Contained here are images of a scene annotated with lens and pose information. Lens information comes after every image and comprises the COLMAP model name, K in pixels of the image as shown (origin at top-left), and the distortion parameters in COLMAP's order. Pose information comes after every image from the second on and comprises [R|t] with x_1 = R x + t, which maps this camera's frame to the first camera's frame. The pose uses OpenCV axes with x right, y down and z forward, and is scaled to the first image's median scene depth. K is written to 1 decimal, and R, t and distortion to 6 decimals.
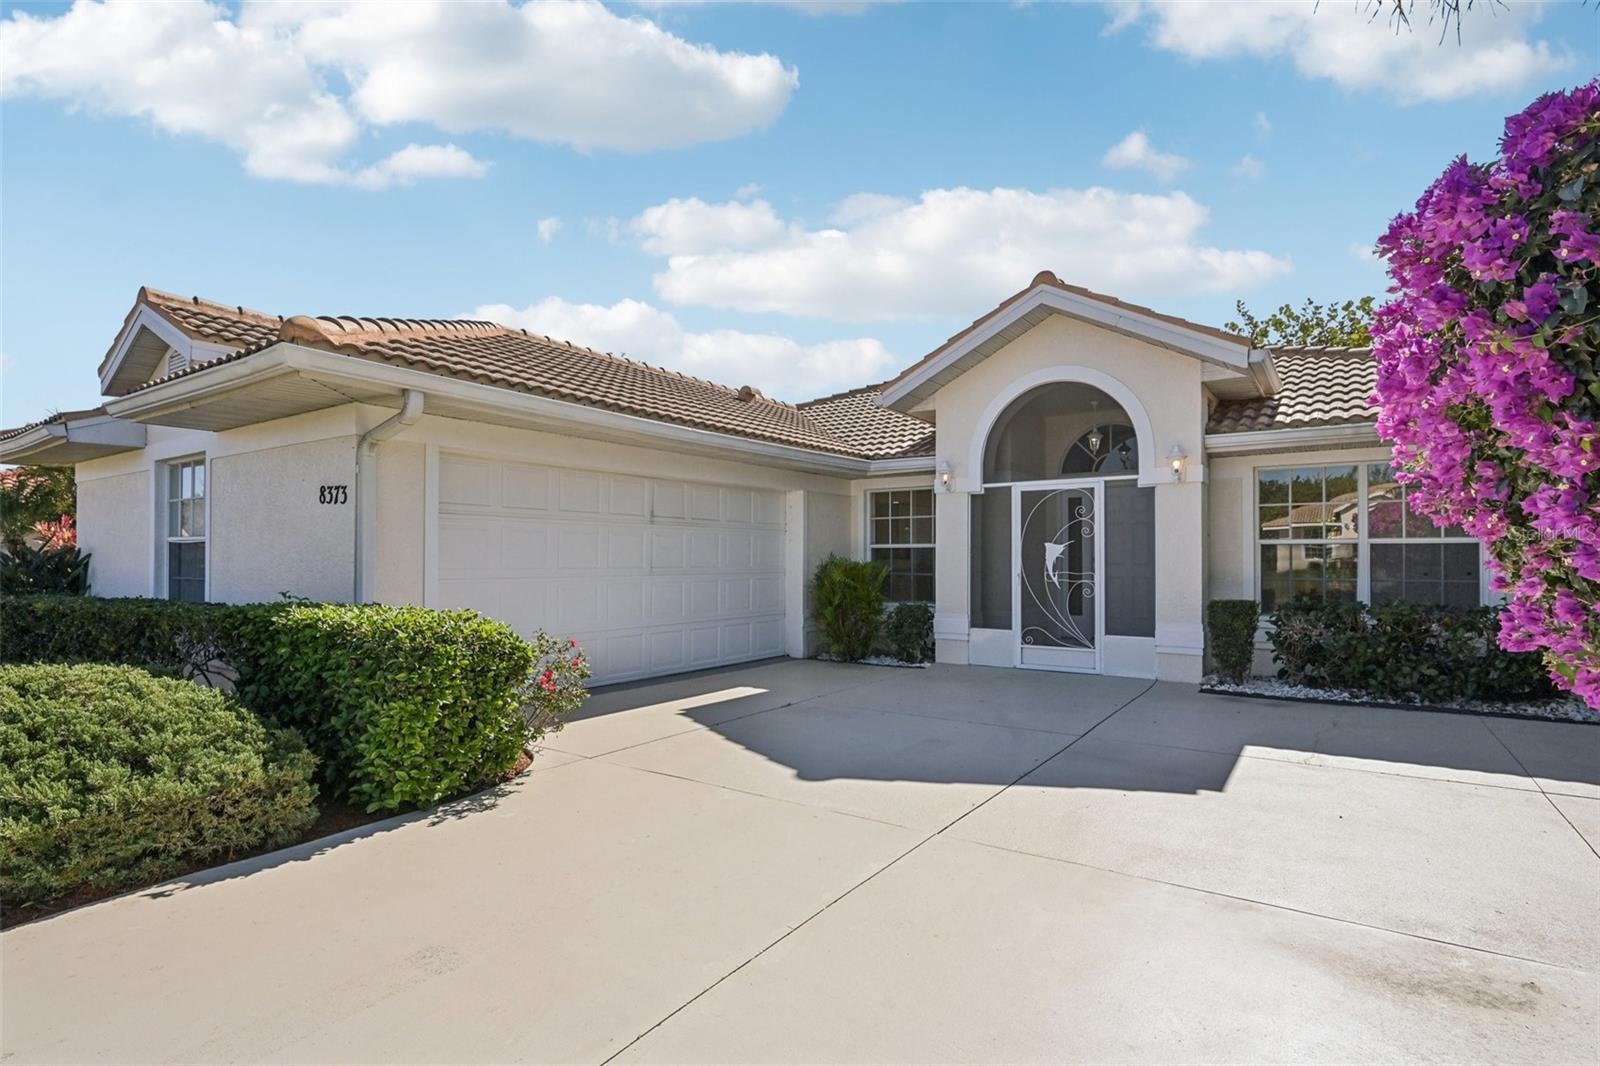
lens RADIAL K [[763.5, 0, 807.4], [0, 763.5, 546.7], [0, 0, 1]] dist [-0.005916, -0.000490]
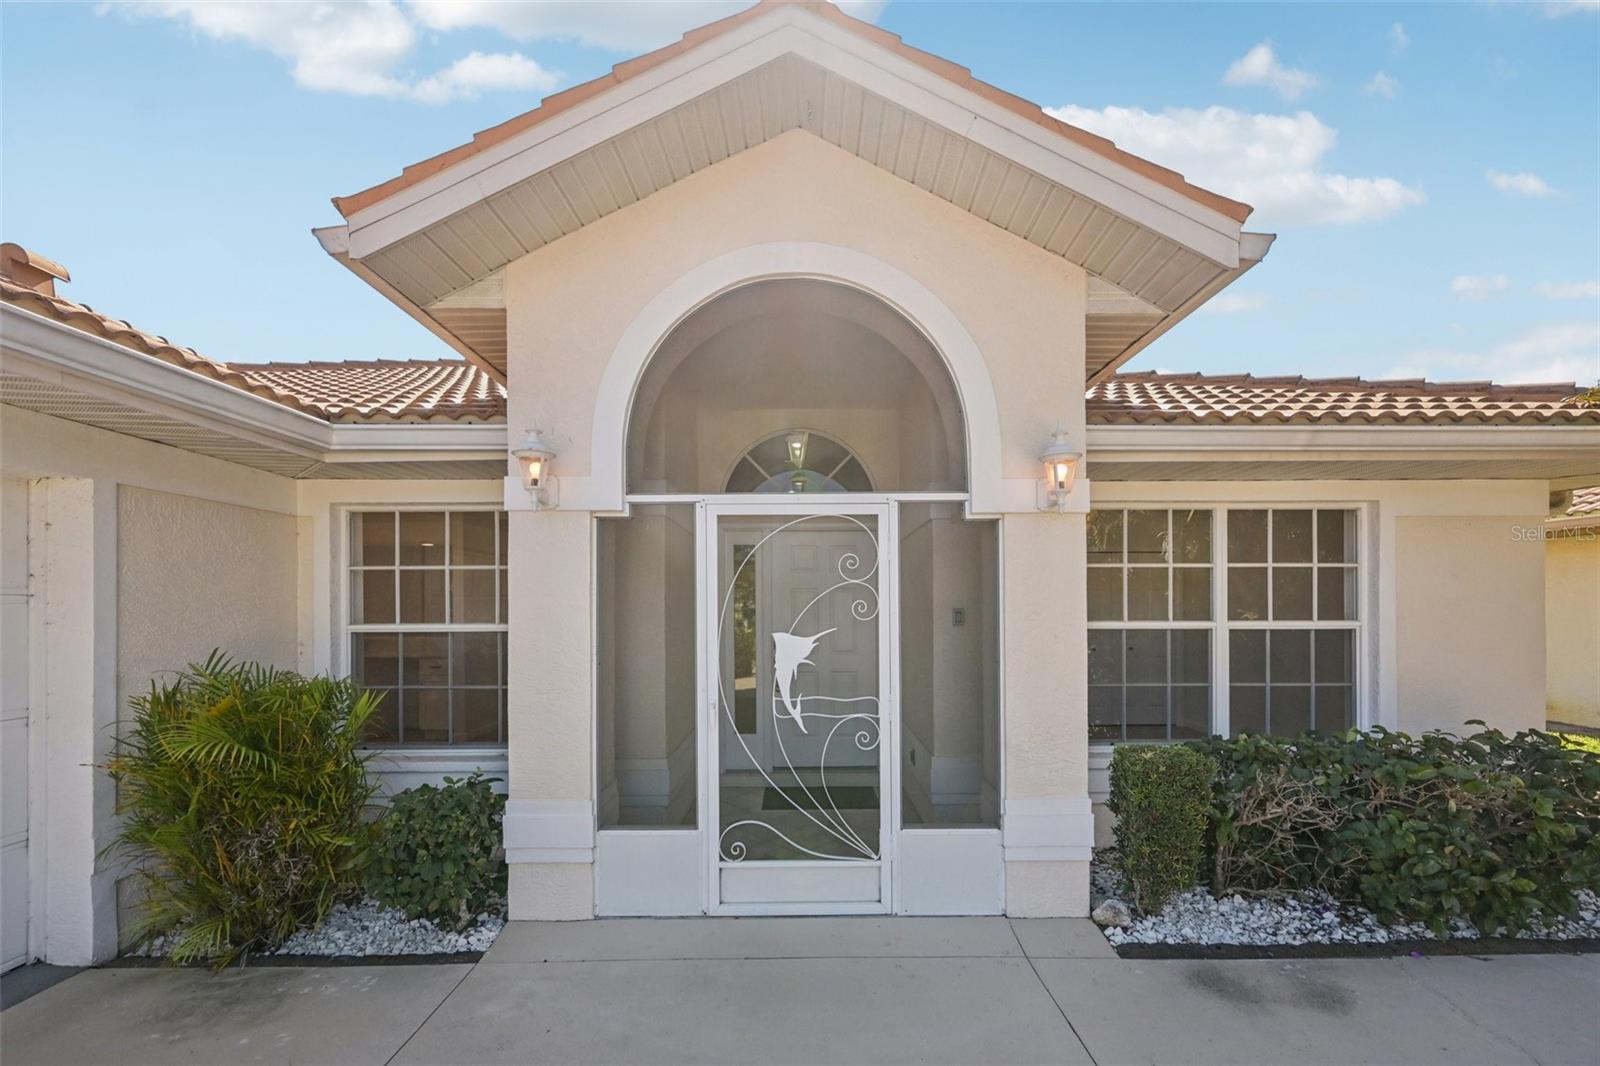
lens RADIAL K [[633.3, 0, 794.4], [0, 633.3, 615.7], [0, 0, 1]] dist [-0.001687, 0.000434]
pose [[0.820213, -0.008179, 0.572000, 0.102802], [-0.005266, 0.999747, 0.021845, -0.022048], [-0.572034, -0.020930, 0.819963, 0.652544]]
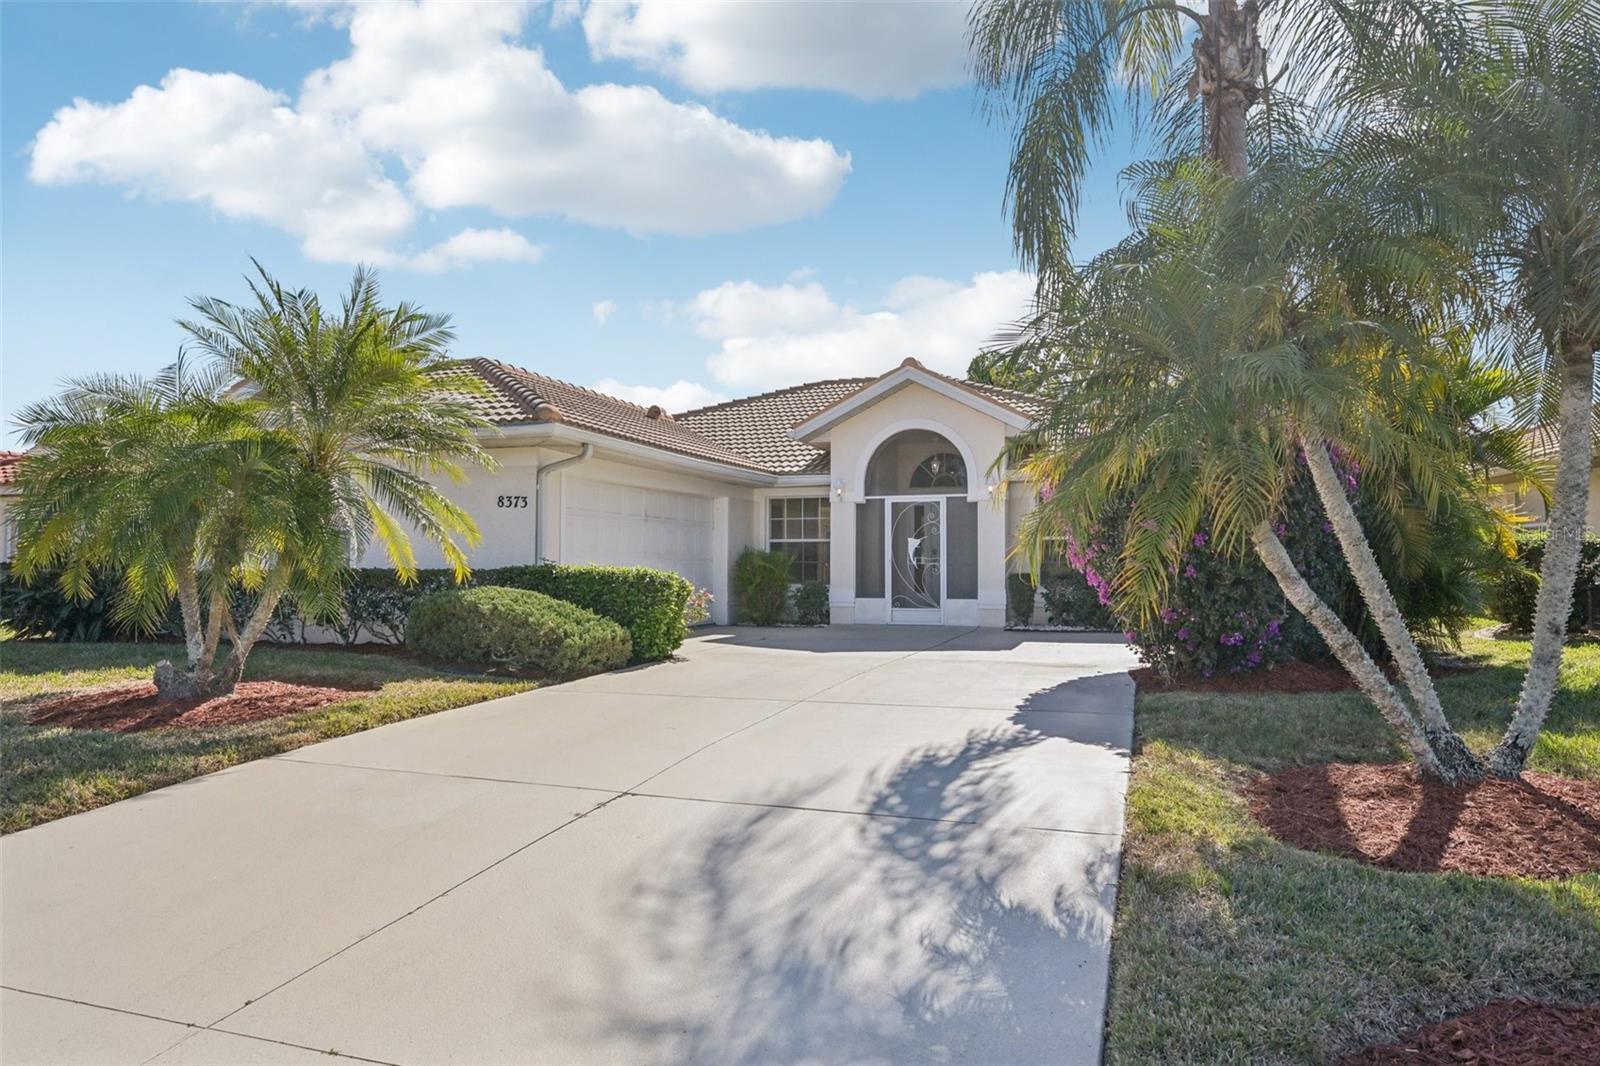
lens RADIAL K [[958.6, 0, 801.3], [0, 958.6, 536.0], [0, 0, 1]] dist [-0.012816, -0.000182]
pose [[0.963805, 0.009219, 0.266450, -0.357399], [-0.004855, 0.999843, -0.017034, 0.022371], [-0.266565, 0.015124, 0.963698, -0.683901]]
